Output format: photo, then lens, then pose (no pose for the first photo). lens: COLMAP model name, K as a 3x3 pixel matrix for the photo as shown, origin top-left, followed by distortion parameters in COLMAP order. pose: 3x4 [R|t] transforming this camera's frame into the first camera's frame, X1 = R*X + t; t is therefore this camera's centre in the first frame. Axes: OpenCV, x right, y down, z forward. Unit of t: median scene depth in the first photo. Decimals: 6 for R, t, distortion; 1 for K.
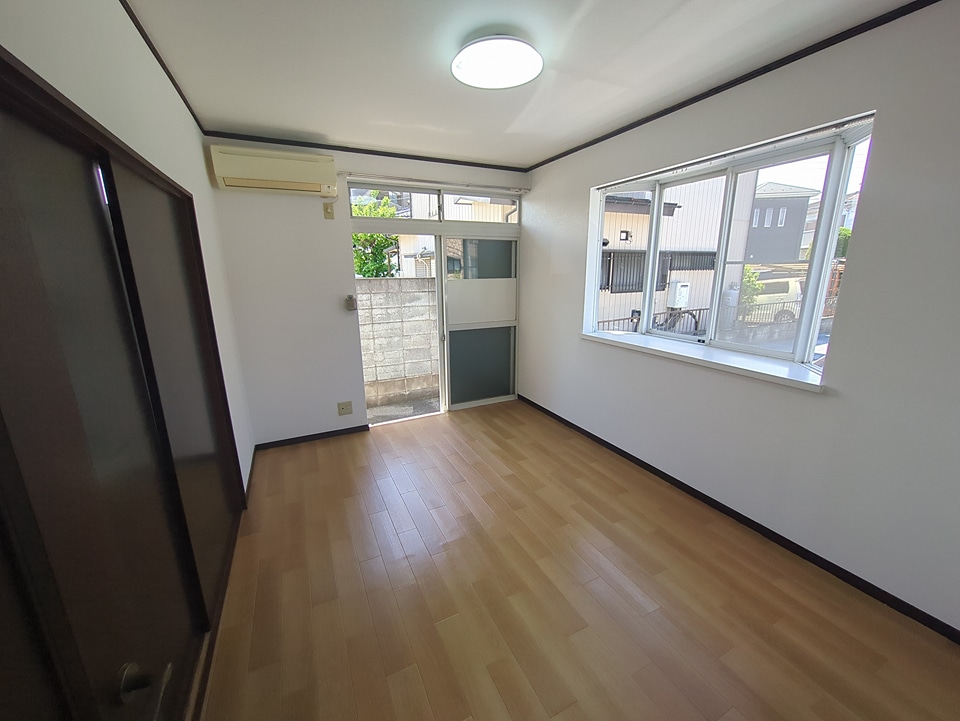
lens RADIAL K [[380.8, 0, 480.0], [0, 380.8, 360.5], [0, 0, 1]] dist [-0.010833, 0.000082]
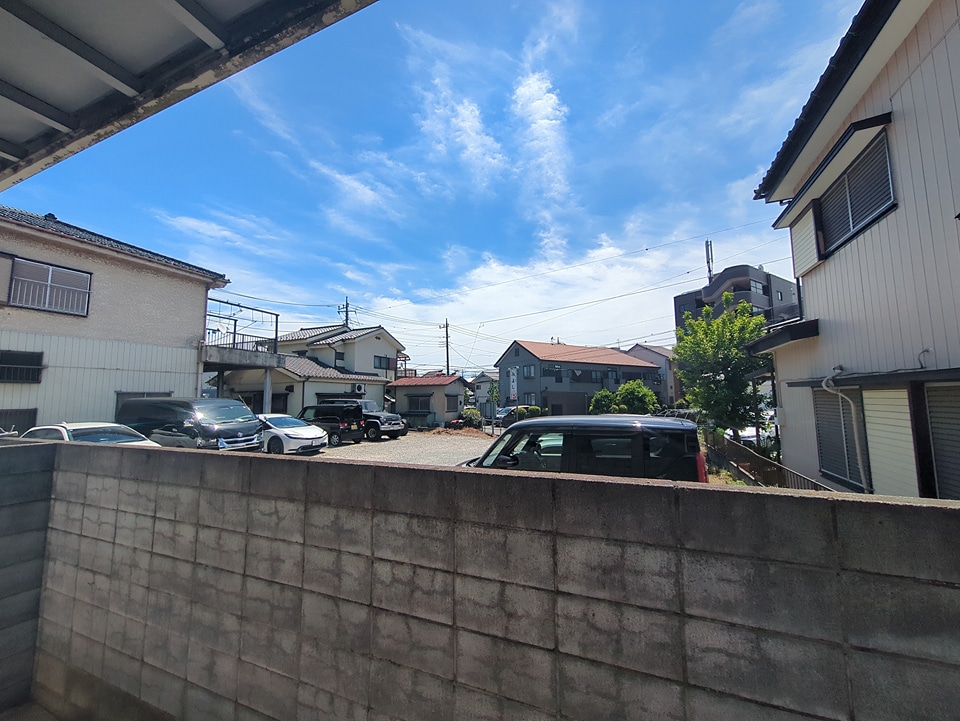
lens RADIAL K [[380.8, 0, 480.0], [0, 380.8, 360.5], [0, 0, 1]] dist [-0.010833, 0.000082]
pose [[0.659131, -0.071983, -0.748575, -0.075975], [-0.174305, 0.953679, -0.245184, -0.087470], [0.731549, 0.292088, 0.616052, 0.302035]]
